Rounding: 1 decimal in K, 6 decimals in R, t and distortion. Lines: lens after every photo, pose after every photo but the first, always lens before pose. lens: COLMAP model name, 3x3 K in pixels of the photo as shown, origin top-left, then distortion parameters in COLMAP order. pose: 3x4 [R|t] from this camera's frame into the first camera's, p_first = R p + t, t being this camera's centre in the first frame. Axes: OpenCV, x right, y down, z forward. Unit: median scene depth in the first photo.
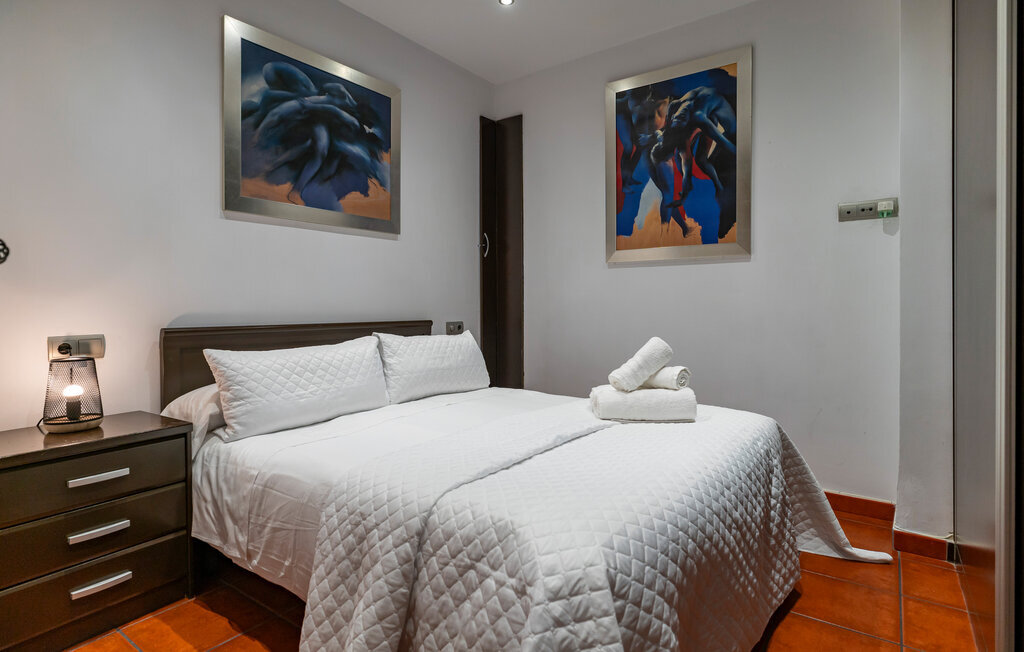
lens RADIAL K [[516.4, 0, 503.9], [0, 516.4, 322.6], [0, 0, 1]] dist [-0.002735, -0.000040]
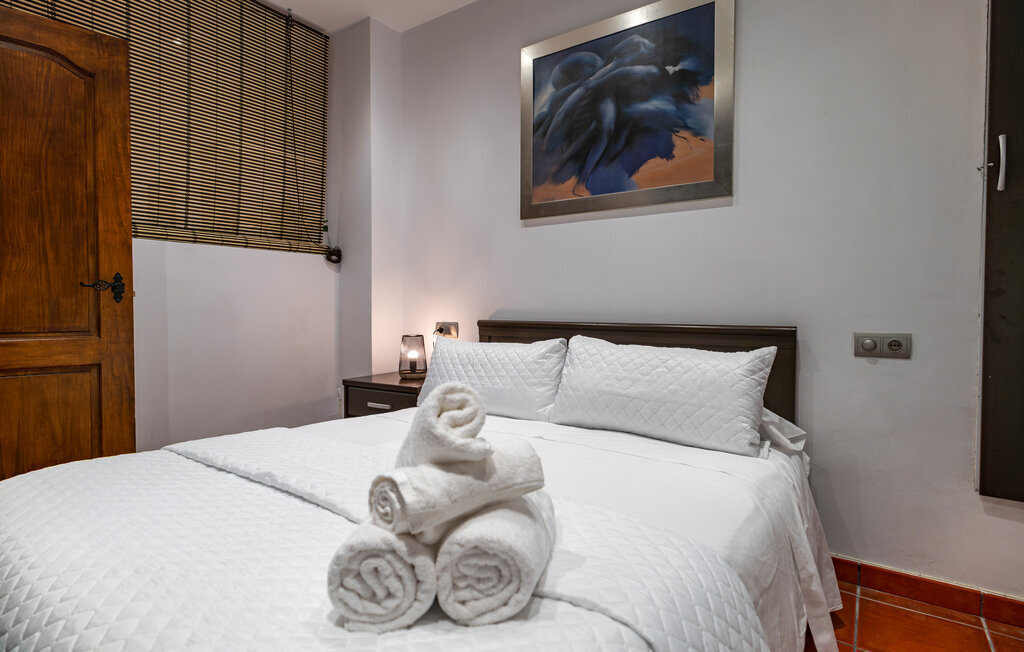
lens RADIAL K [[516.4, 0, 503.9], [0, 516.4, 322.6], [0, 0, 1]] dist [-0.002735, -0.000040]
pose [[0.049565, 0.041152, -0.997923, 0.543608], [-0.026532, 0.998852, 0.039872, -0.029724], [0.998418, 0.024501, 0.050600, 0.796357]]
